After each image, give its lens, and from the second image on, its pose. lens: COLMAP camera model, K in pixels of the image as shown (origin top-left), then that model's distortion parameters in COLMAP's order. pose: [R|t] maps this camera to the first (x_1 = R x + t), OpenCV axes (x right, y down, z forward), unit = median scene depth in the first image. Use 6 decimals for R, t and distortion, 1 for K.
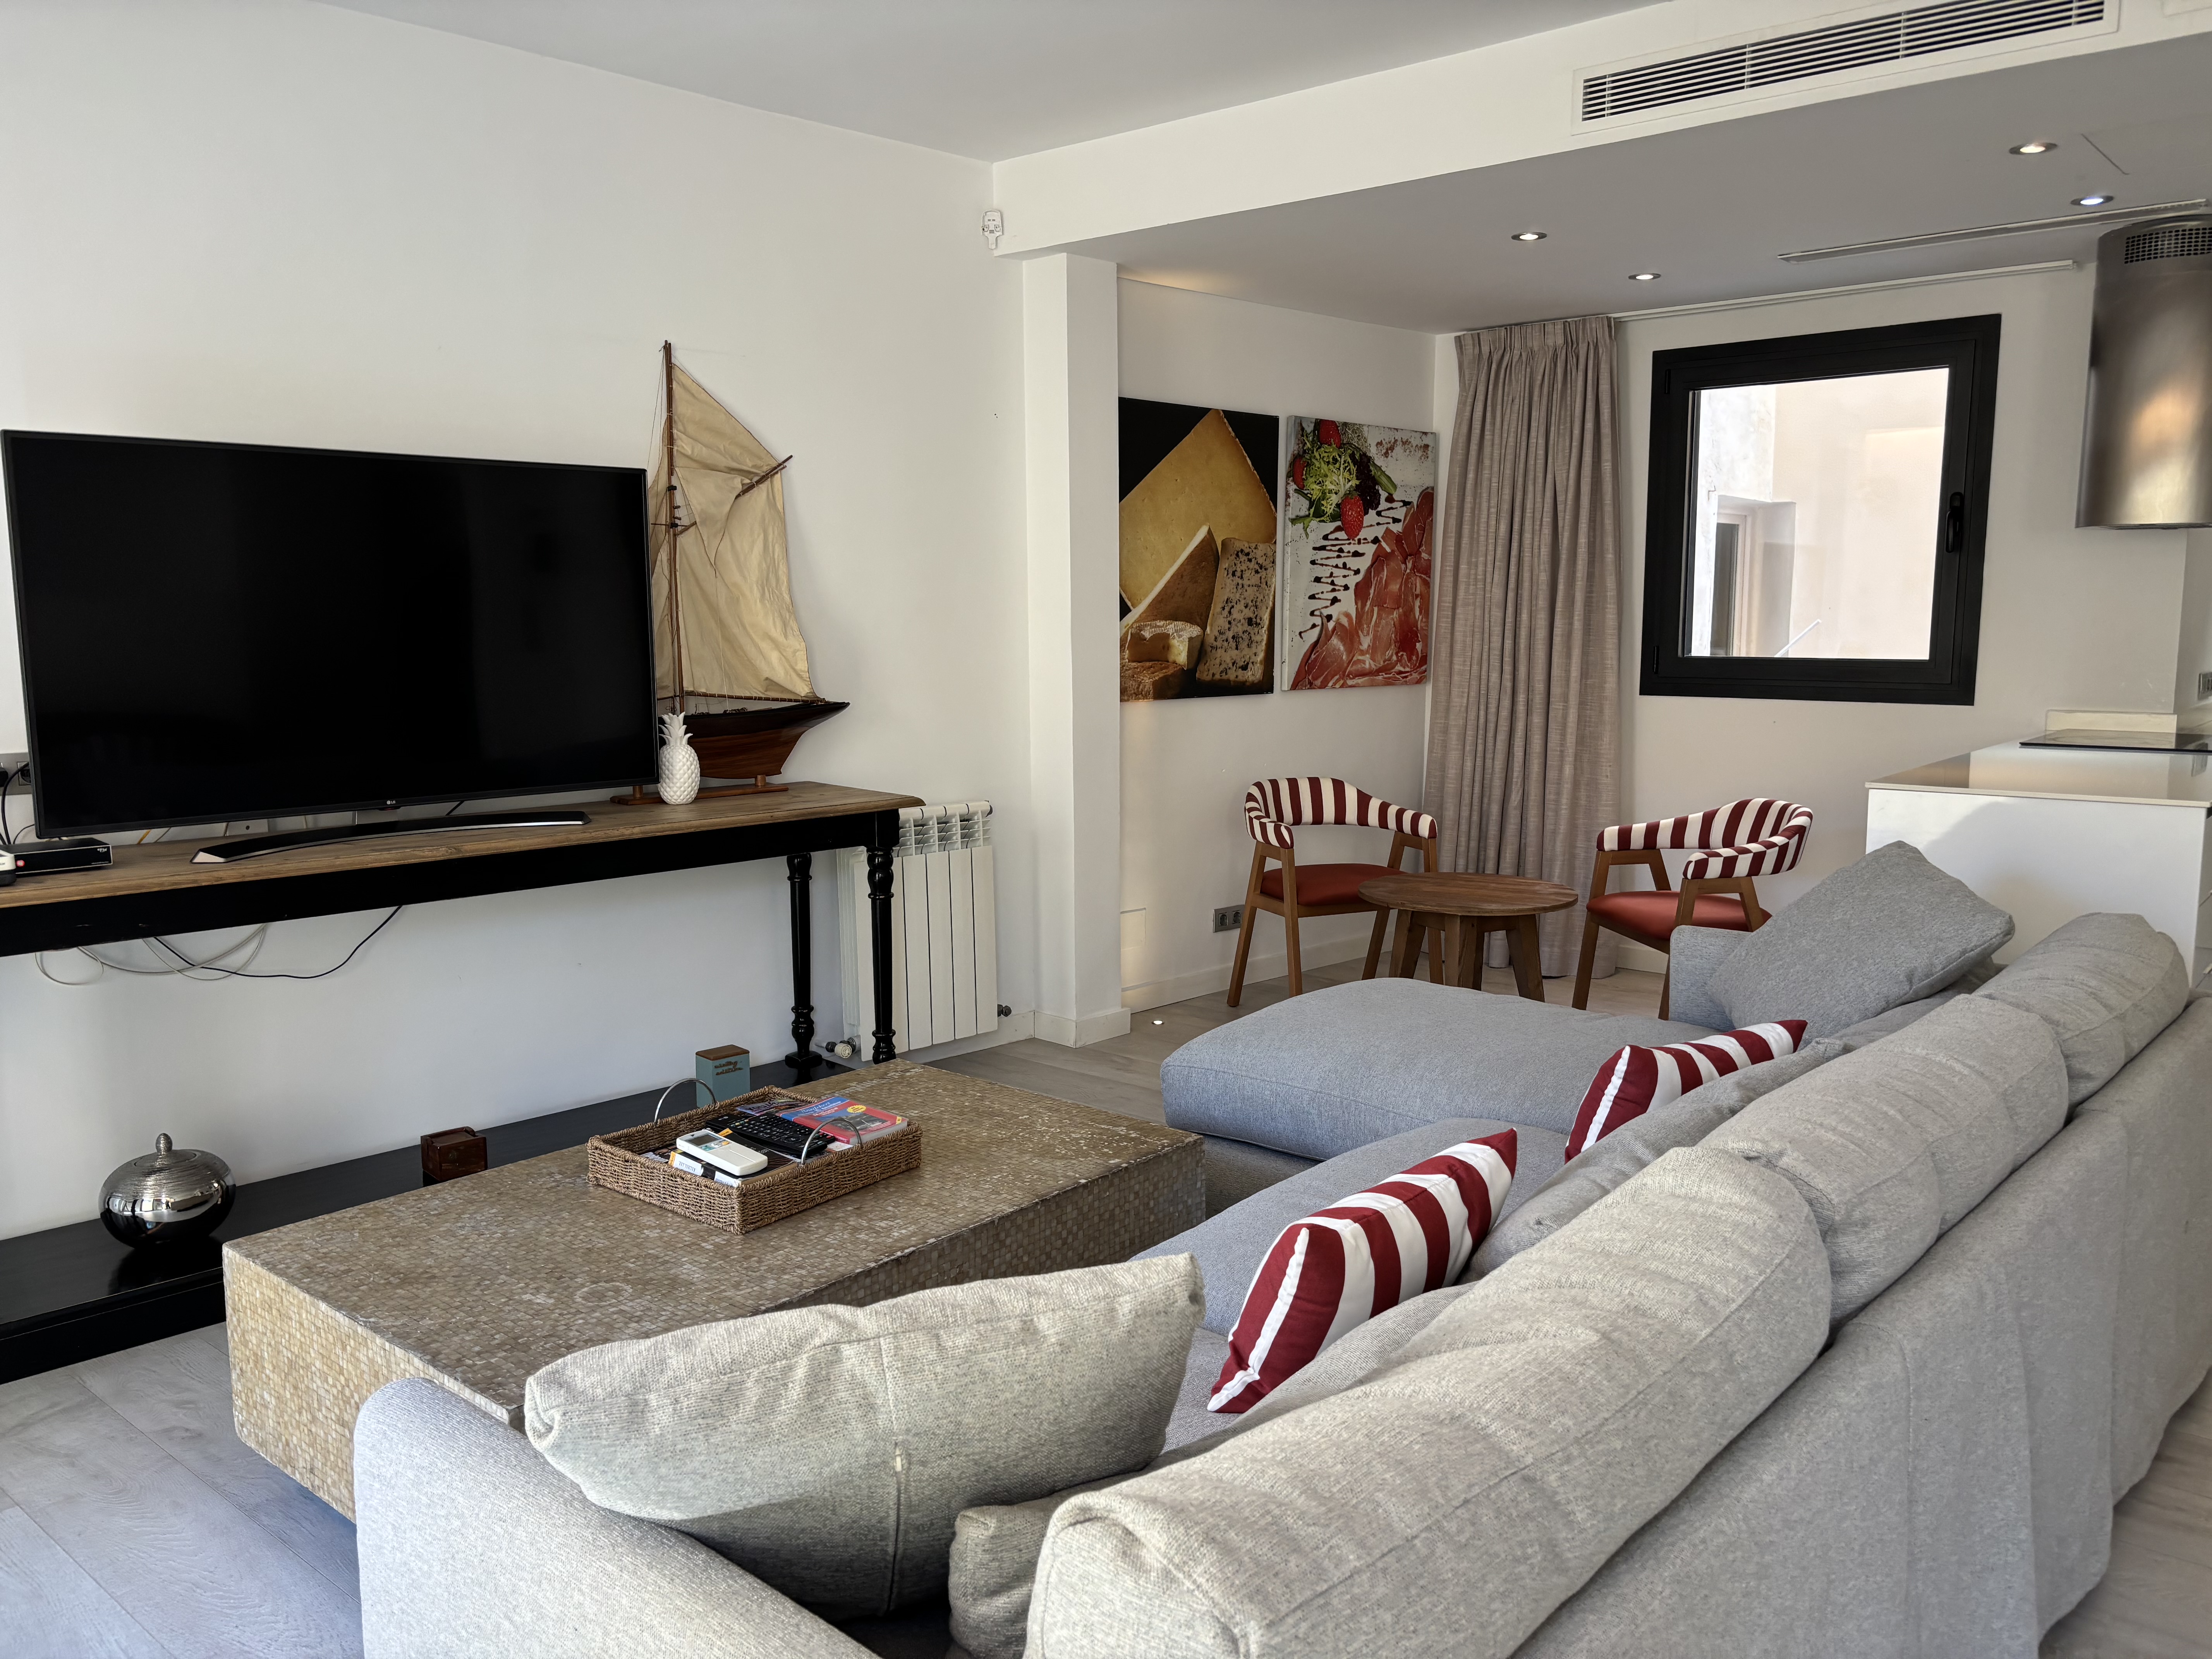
lens RADIAL K [[1666.0, 0, 1106.0], [0, 1666.0, 829.5], [0, 0, 1]] dist [0.000306, 0.000158]
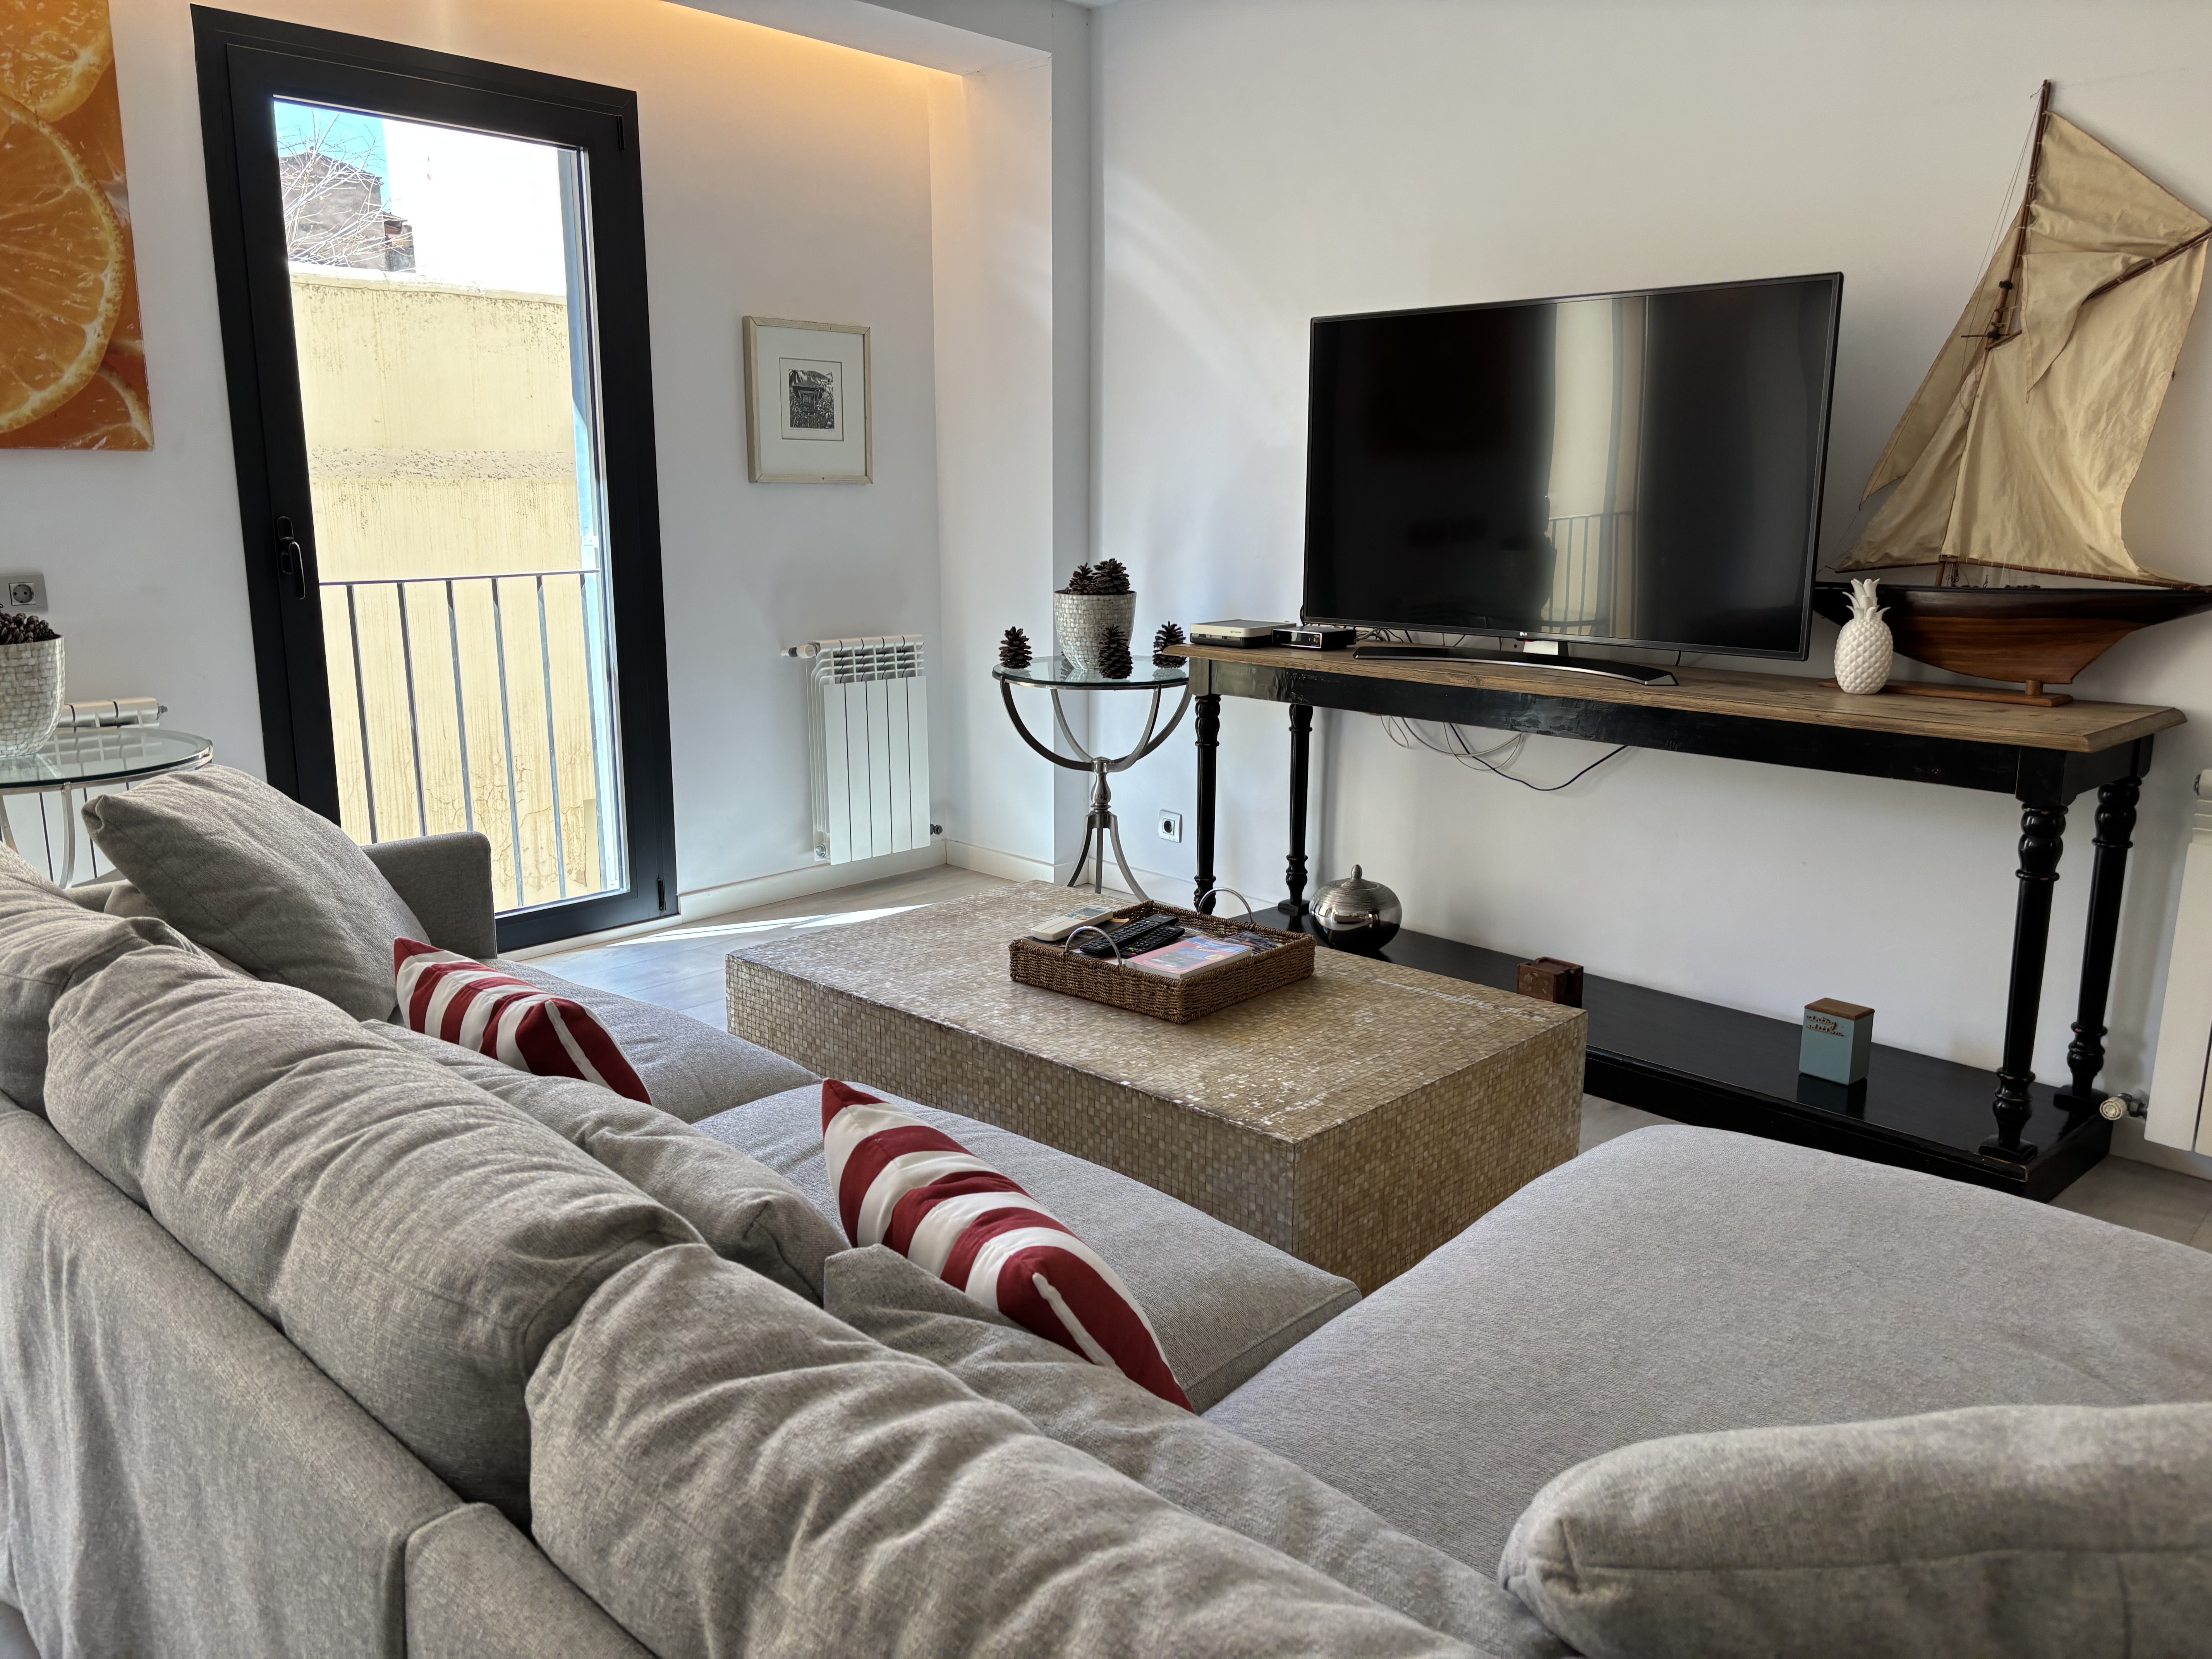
lens RADIAL K [[1654.4, 0, 1106.0], [0, 1654.4, 829.5], [0, 0, 1]] dist [0.000648, -0.000696]
pose [[-0.025435, 0.213022, -0.976716, 0.591198], [-0.138355, 0.966880, 0.214480, -0.078814], [0.990056, 0.140589, 0.004881, 0.693639]]
